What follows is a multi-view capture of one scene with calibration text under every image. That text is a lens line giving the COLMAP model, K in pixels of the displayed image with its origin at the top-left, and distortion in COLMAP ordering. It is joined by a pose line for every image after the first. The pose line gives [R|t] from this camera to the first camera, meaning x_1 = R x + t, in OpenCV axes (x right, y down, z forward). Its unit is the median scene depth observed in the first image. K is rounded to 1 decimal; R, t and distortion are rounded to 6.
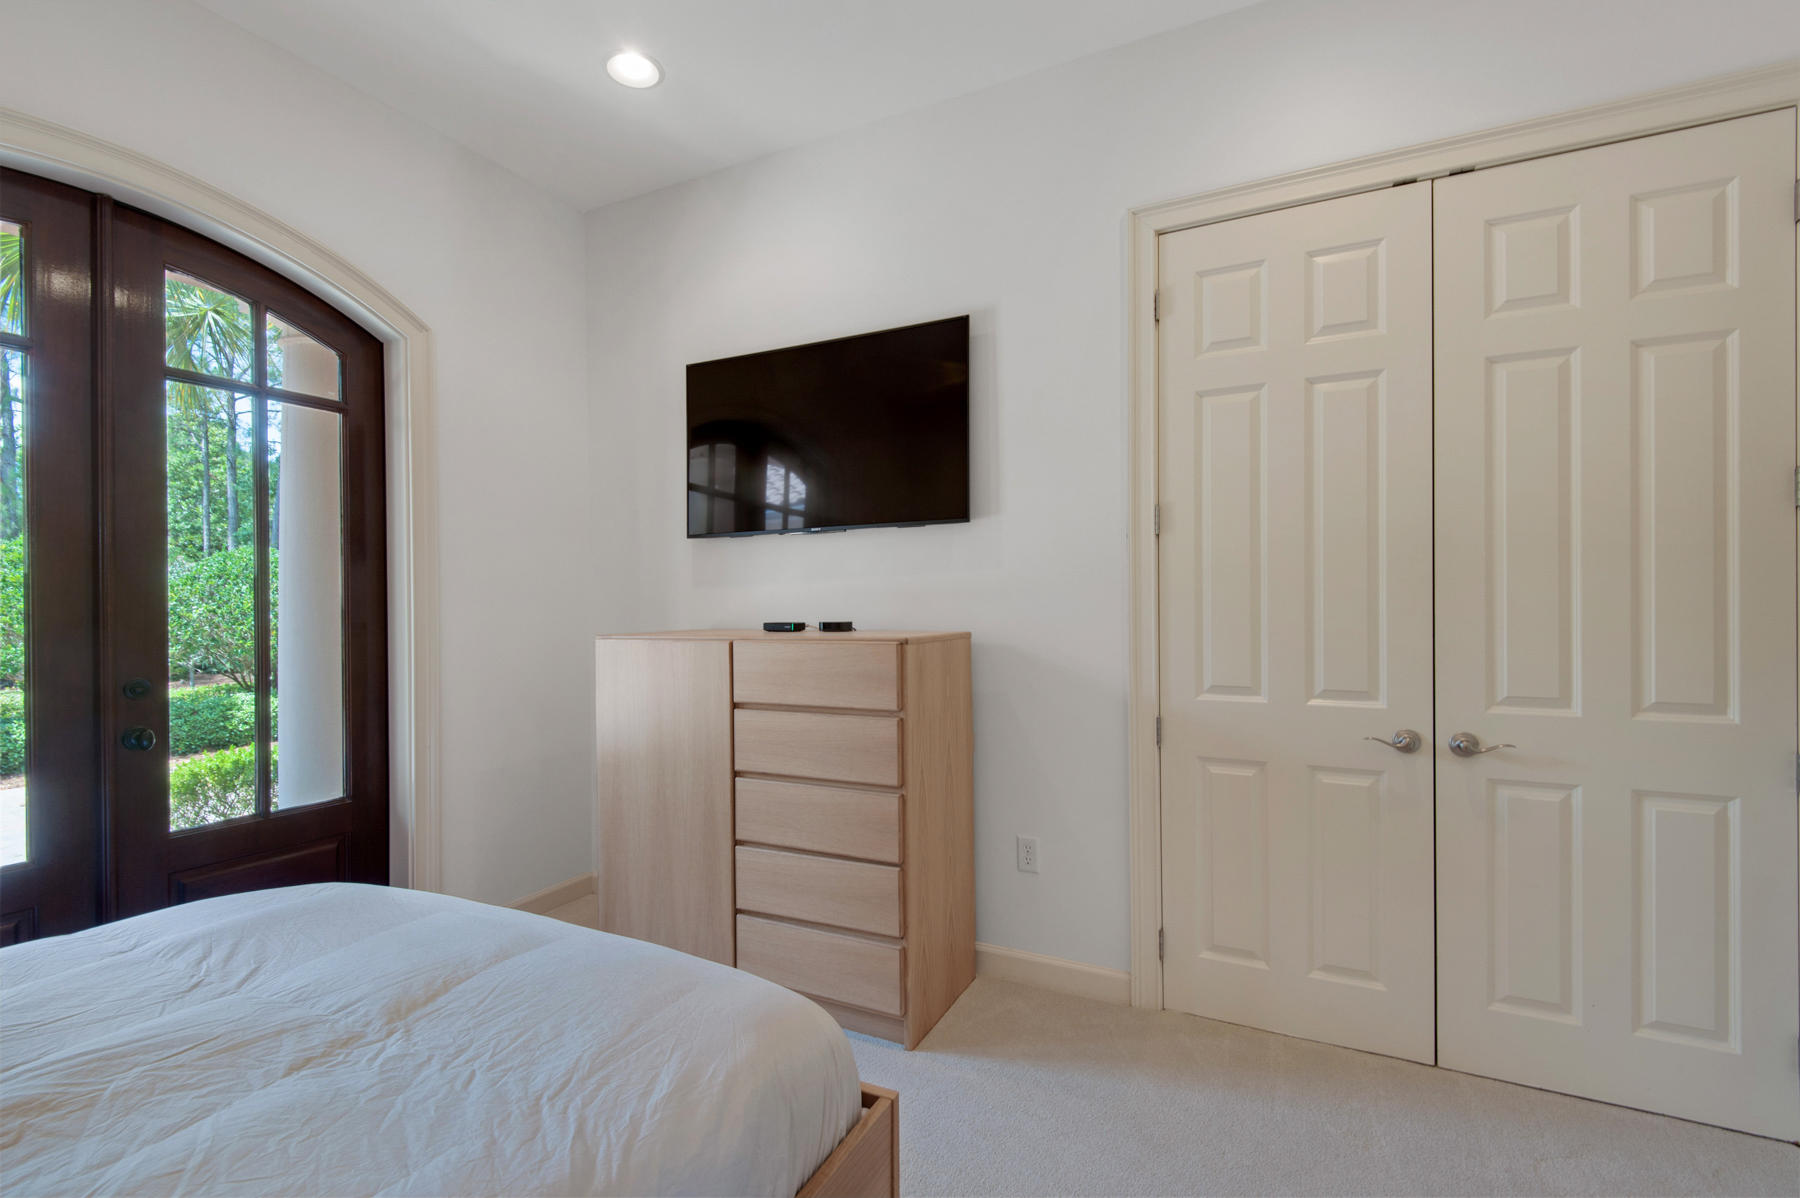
lens RADIAL K [[786.8, 0, 900.7], [0, 786.8, 613.4], [0, 0, 1]] dist [0.001979, -0.000200]
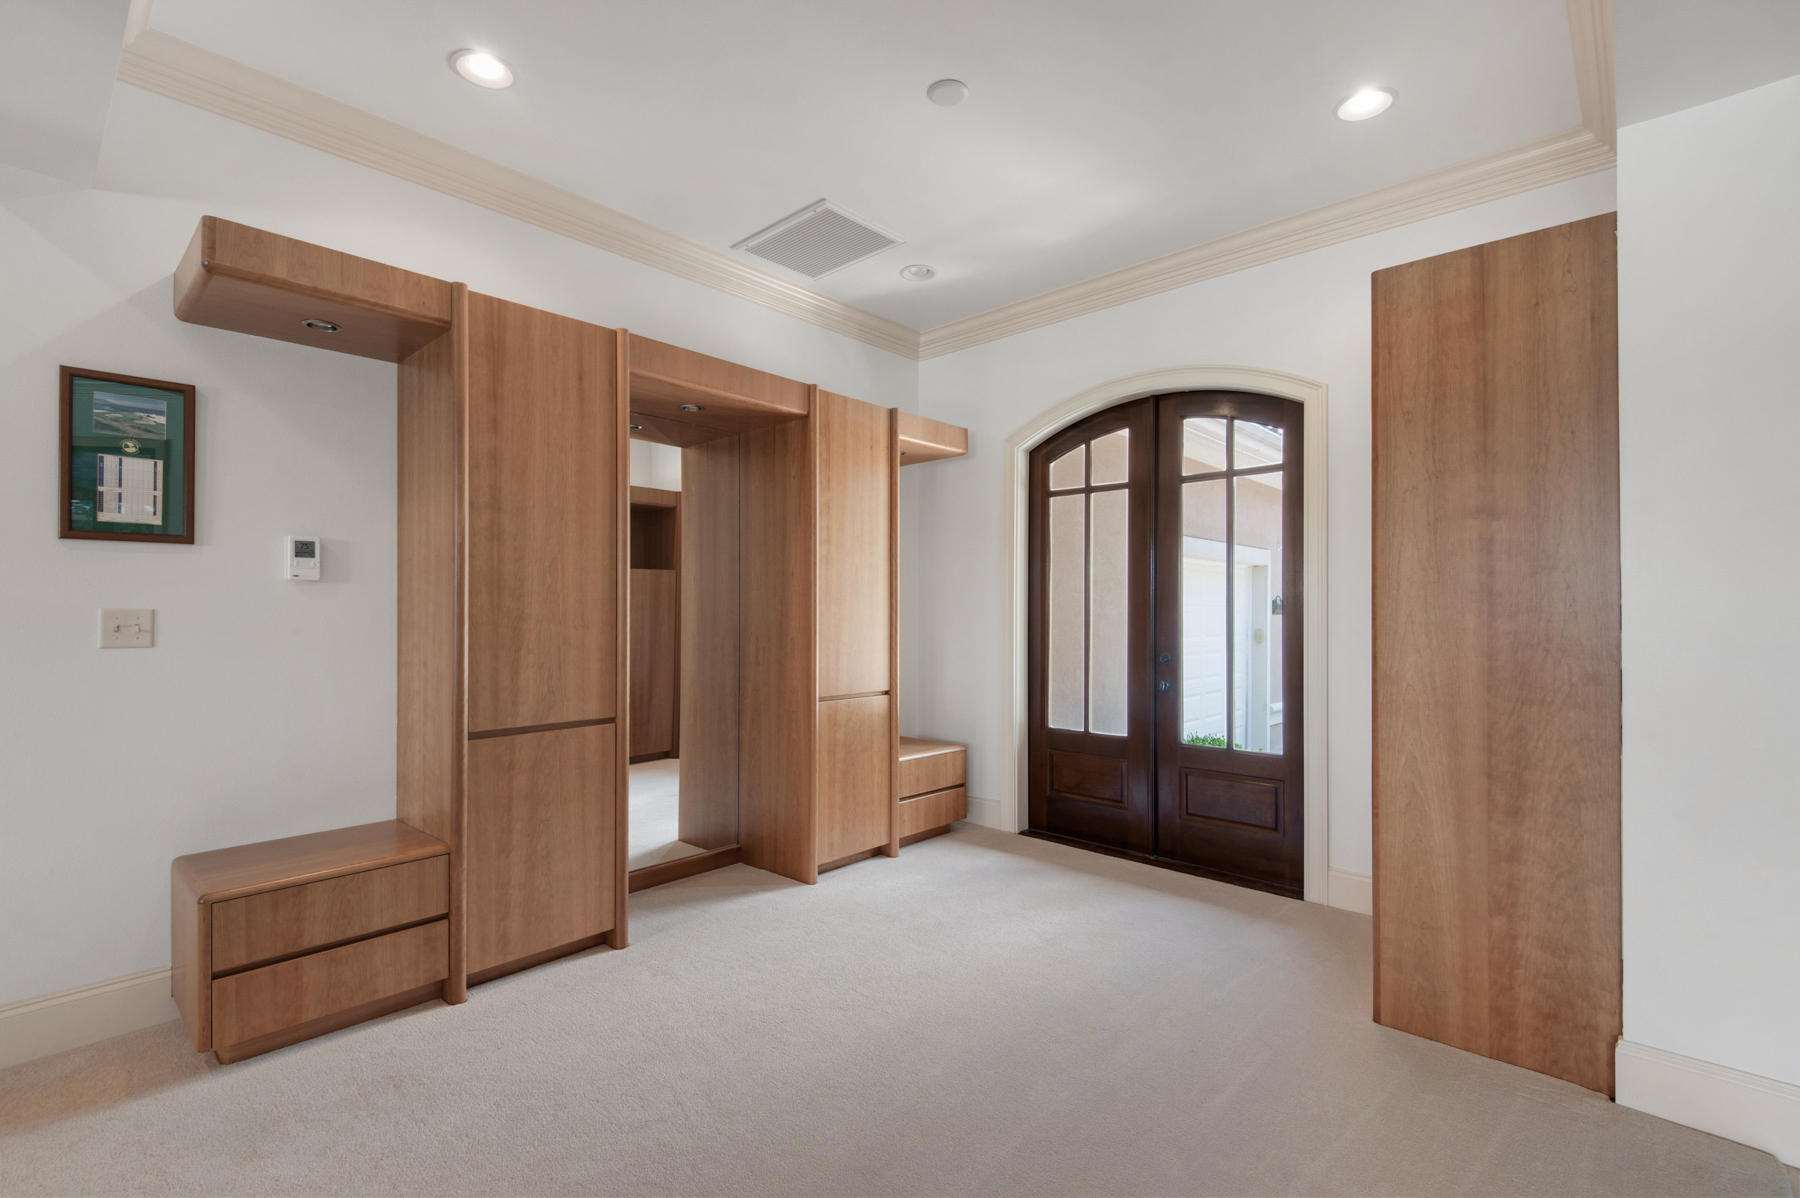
lens RADIAL K [[805.1, 0, 897.8], [0, 805.1, 607.9], [0, 0, 1]] dist [0.004224, -0.000812]
pose [[-0.280562, 0.003035, -0.959831, 0.856309], [-0.002111, 0.999991, 0.003779, -0.022875], [0.959834, 0.003087, -0.280553, 0.794310]]
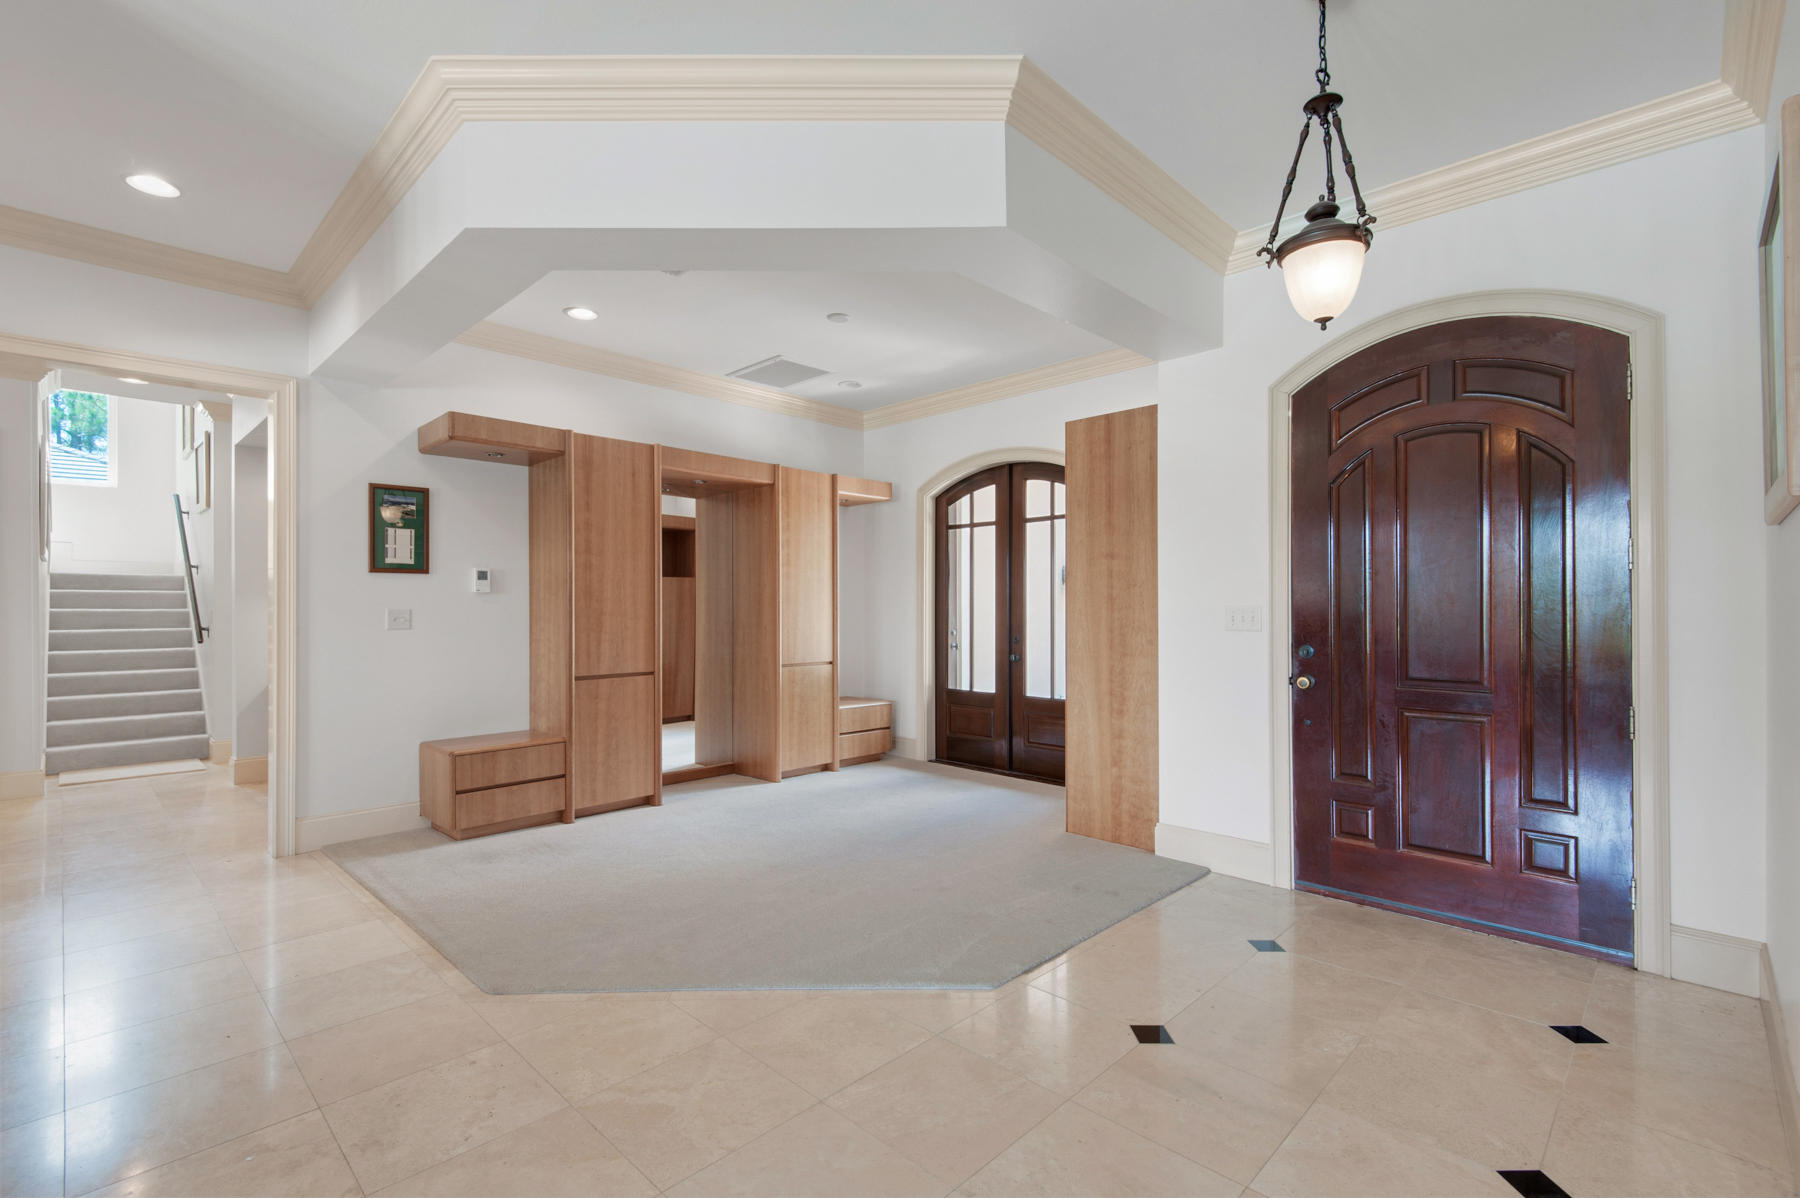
lens RADIAL K [[805.1, 0, 897.8], [0, 805.1, 607.9], [0, 0, 1]] dist [0.004224, -0.000812]
pose [[-0.312485, 0.007171, -0.949896, 1.557253], [0.001829, 0.999974, 0.006947, -0.029002], [0.949921, 0.000433, -0.312490, 1.271908]]
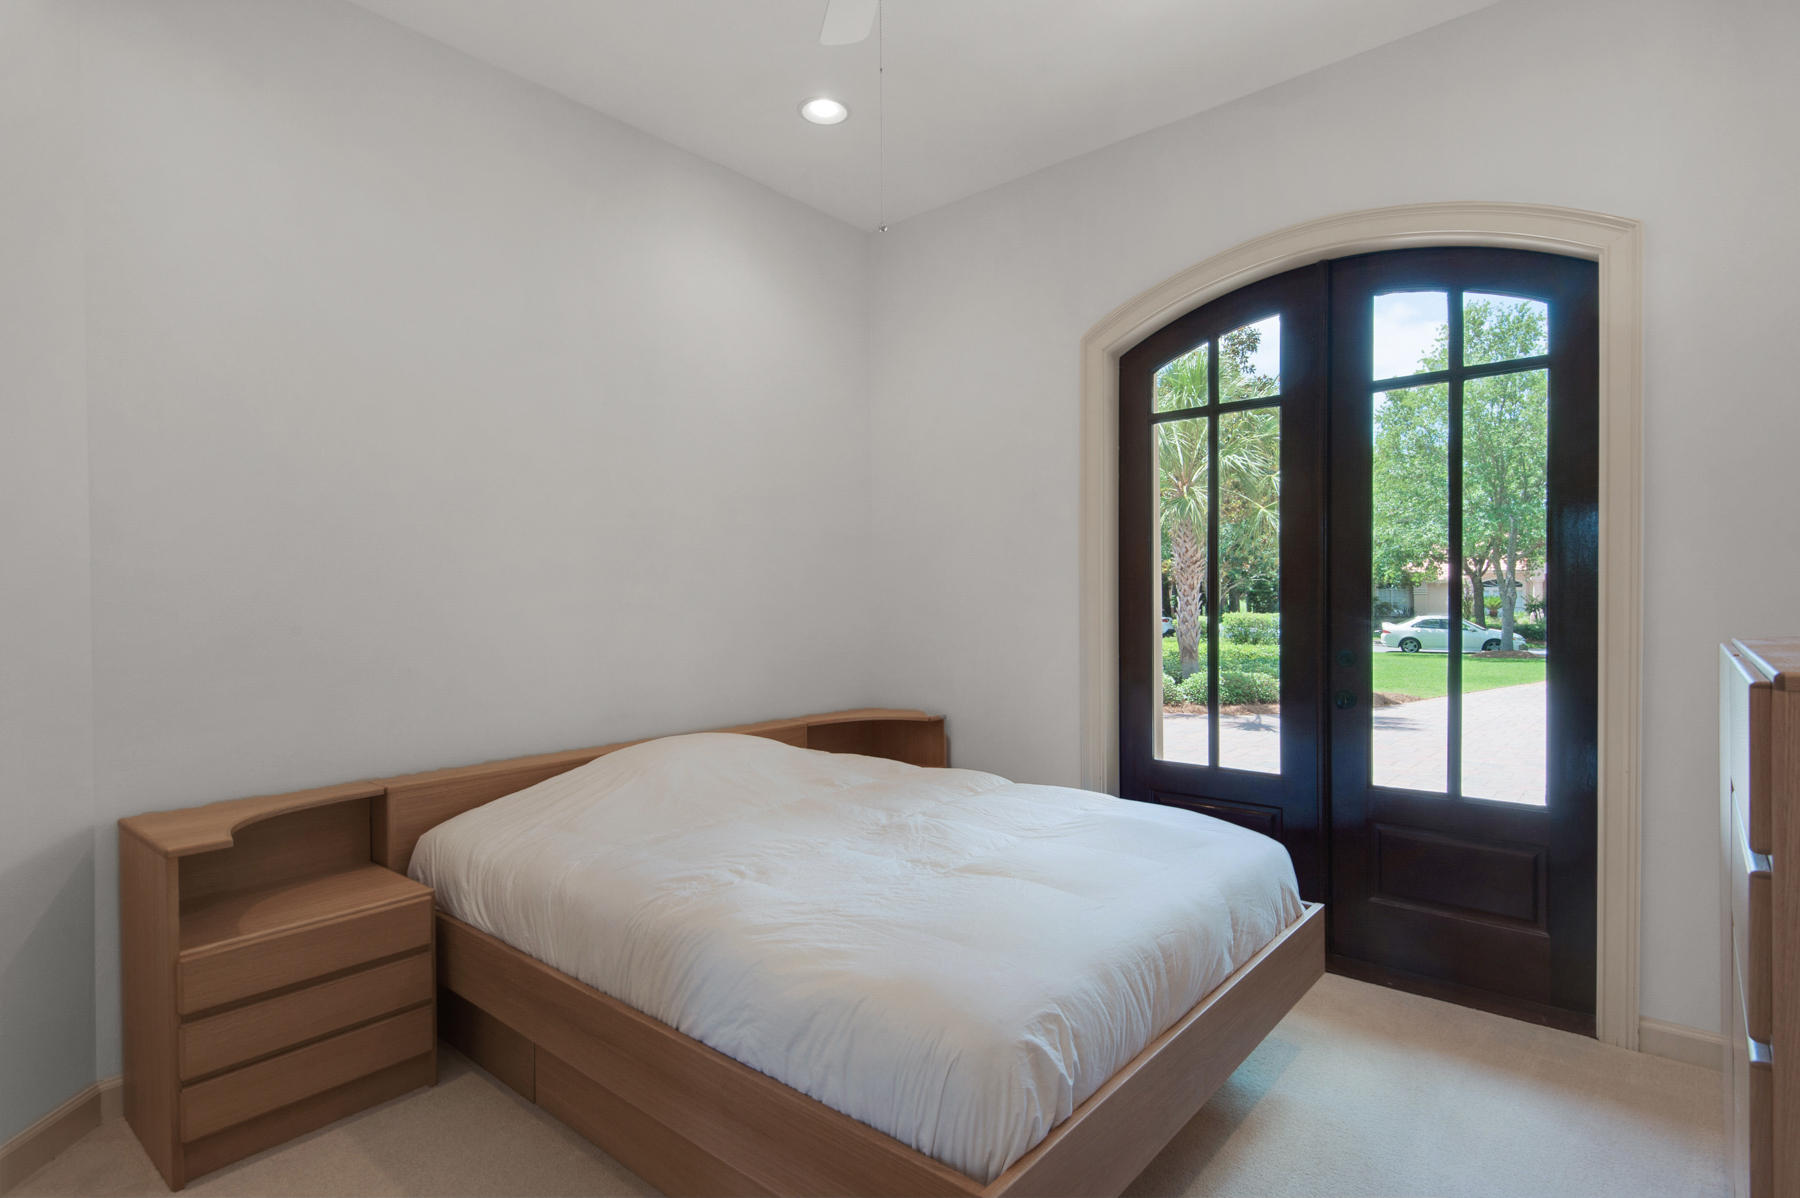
lens RADIAL K [[889.2, 0, 900.0], [0, 889.2, 599.0], [0, 0, 1]] dist [0.003842, -0.000414]
pose [[-0.240293, 0.010445, -0.970644, 0.448618], [0.002758, 0.999945, 0.010078, -0.008905], [0.970697, -0.000255, -0.240308, 0.567028]]
